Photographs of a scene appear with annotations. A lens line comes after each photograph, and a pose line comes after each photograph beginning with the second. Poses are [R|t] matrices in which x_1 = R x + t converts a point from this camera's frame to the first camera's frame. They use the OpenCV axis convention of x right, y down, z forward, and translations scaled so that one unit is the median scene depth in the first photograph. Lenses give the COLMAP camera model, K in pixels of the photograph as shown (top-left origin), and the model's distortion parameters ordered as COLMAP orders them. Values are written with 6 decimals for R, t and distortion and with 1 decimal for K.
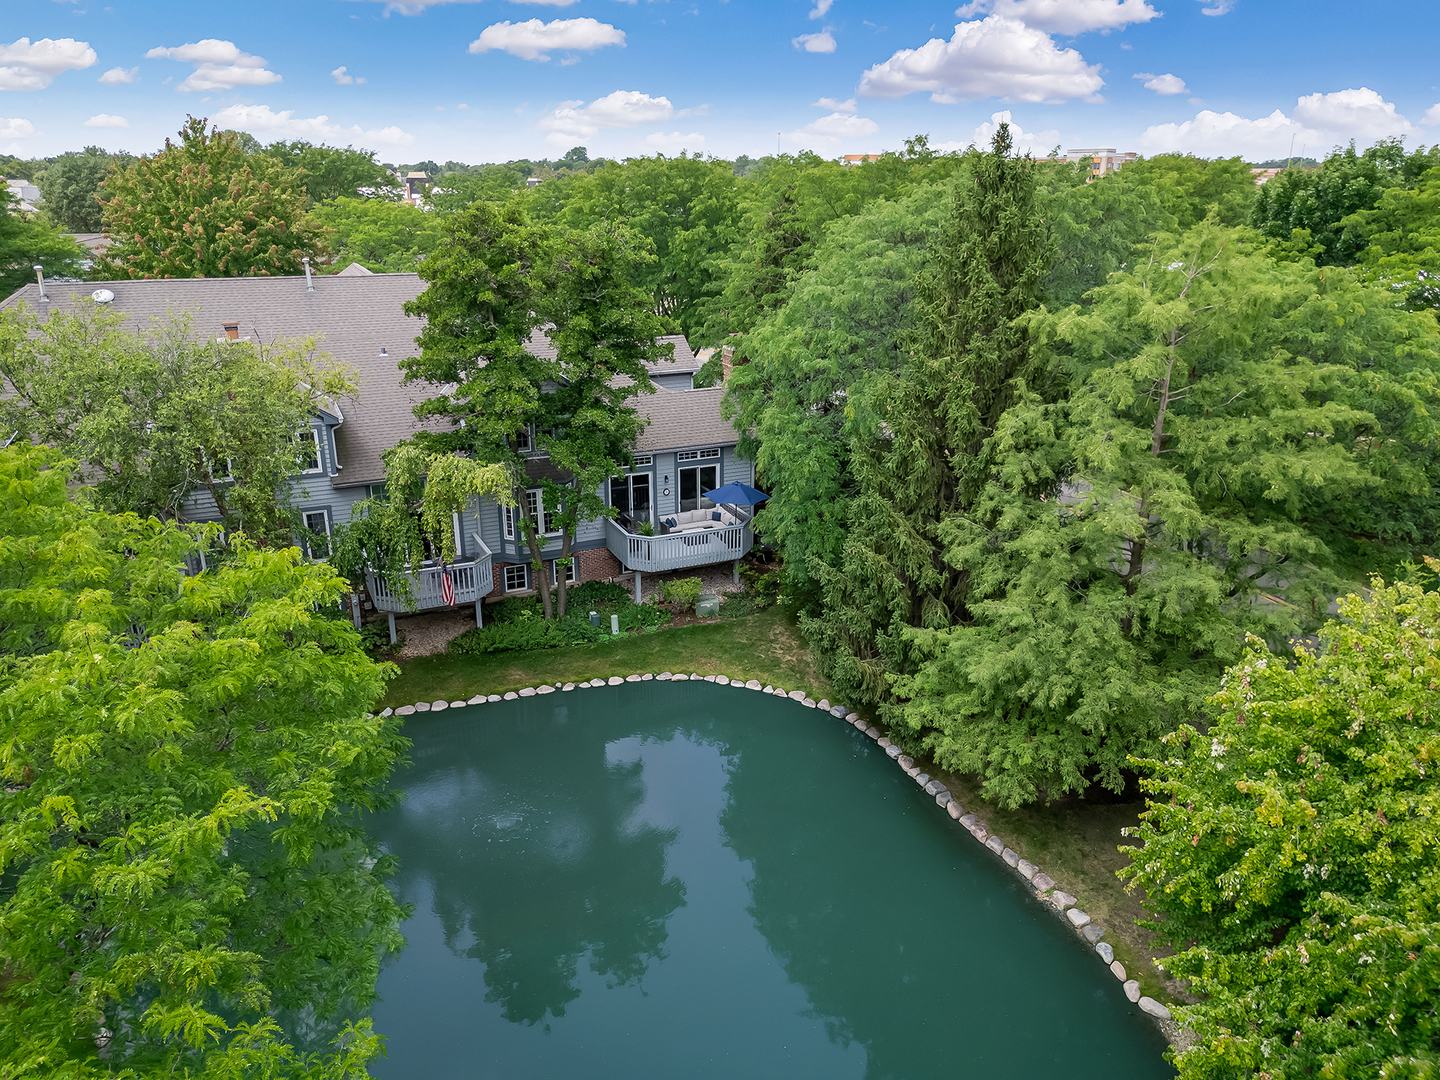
lens RADIAL K [[997.5, 0, 724.8], [0, 997.5, 542.5], [0, 0, 1]] dist [0.048923, -0.003235]
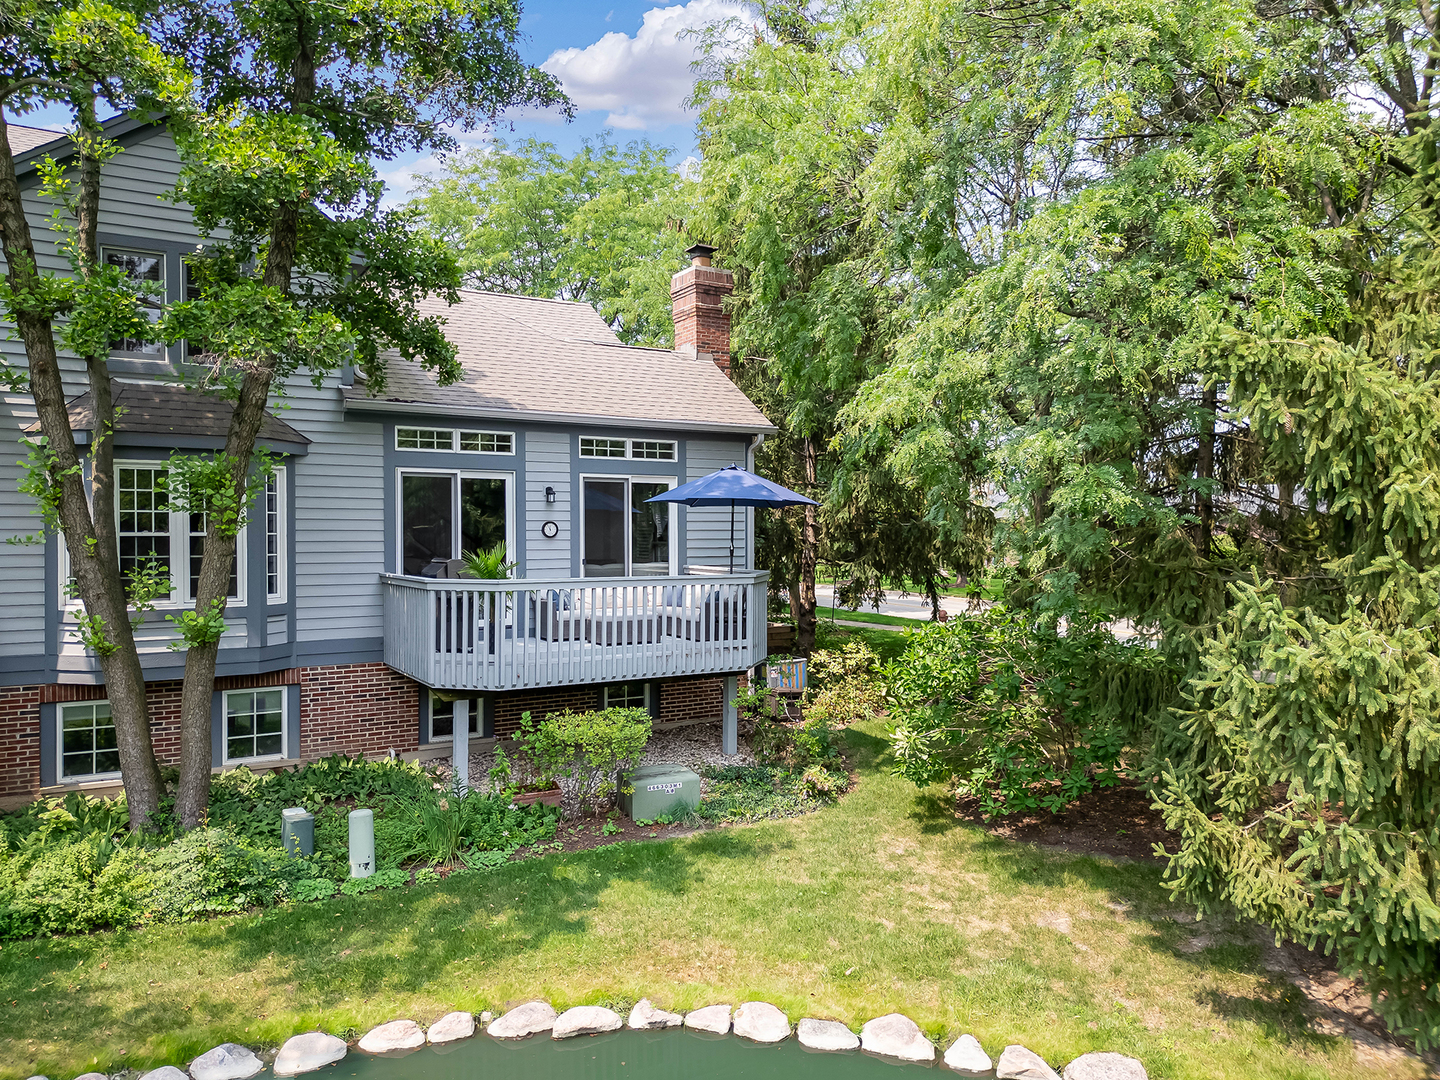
lens RADIAL K [[1021.1, 0, 720.0], [0, 1021.1, 540.0], [0, 0, 1]] dist [0.052727, -0.003154]
pose [[0.994940, -0.005097, 0.100345, -0.037821], [0.037587, 0.945077, -0.324680, 0.108488], [-0.093179, 0.326809, 0.940486, 0.727584]]
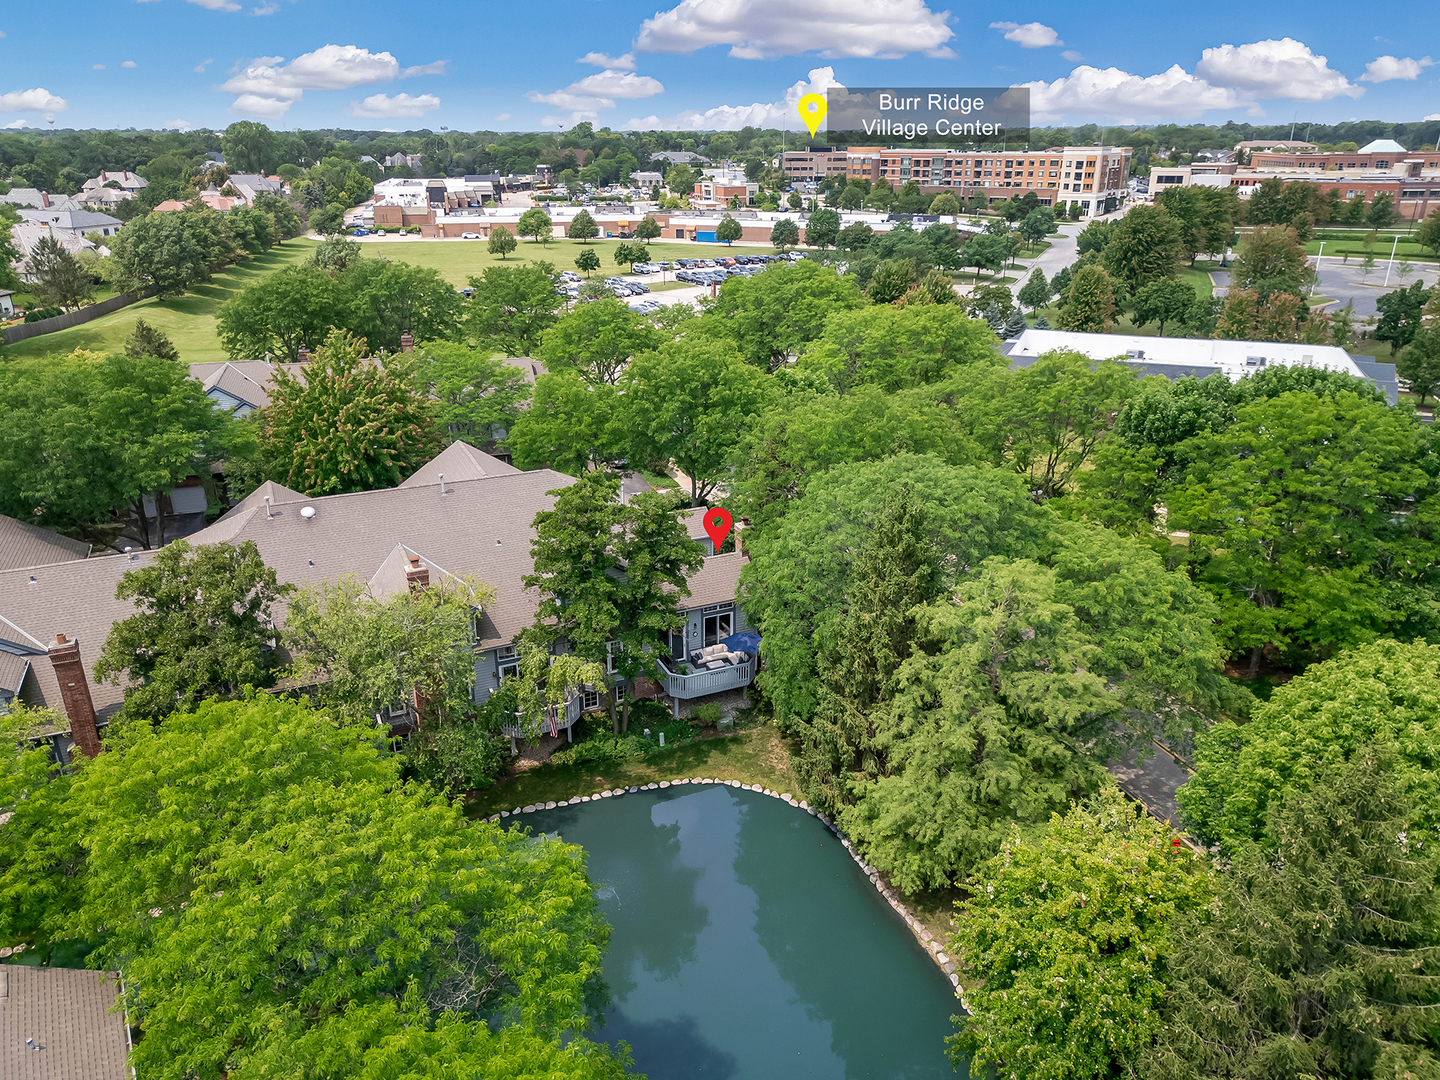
lens RADIAL K [[1021.1, 0, 720.0], [0, 1021.1, 540.0], [0, 0, 1]] dist [0.052727, -0.003154]
pose [[0.999943, -0.002640, -0.010370, -0.009892], [0.003078, 0.999094, 0.042442, -0.293715], [0.010249, -0.042471, 0.999045, -0.518388]]
